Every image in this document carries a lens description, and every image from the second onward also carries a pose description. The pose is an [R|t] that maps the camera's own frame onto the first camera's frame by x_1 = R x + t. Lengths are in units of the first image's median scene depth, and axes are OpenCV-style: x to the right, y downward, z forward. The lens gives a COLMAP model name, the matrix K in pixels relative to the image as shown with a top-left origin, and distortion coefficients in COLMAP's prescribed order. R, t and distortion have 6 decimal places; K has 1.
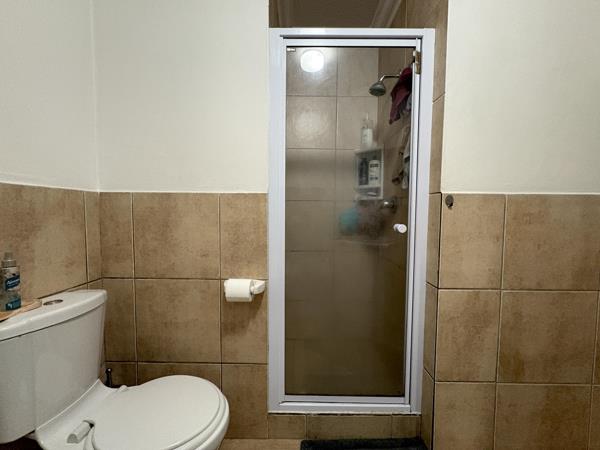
lens RADIAL K [[238.1, 0, 300.0], [0, 238.1, 225.6], [0, 0, 1]] dist [0.000688, 0.000027]
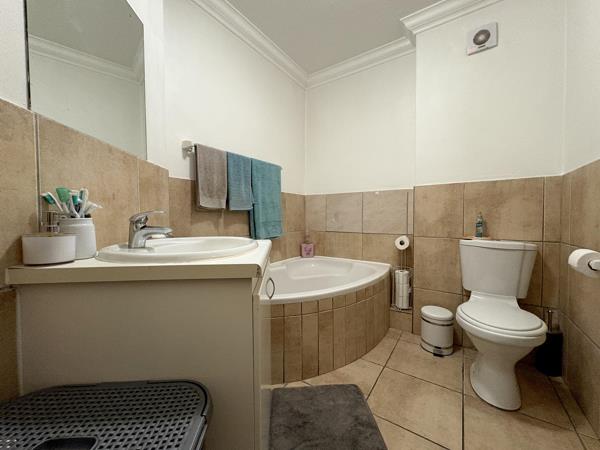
lens RADIAL K [[238.1, 0, 300.5], [0, 238.1, 222.3], [0, 0, 1]] dist [0.000688, 0.000027]
pose [[-0.572411, 0.026447, -0.819540, 1.202272], [-0.037968, 0.997553, 0.058710, 0.107340], [0.819087, 0.064722, -0.570006, 0.683393]]
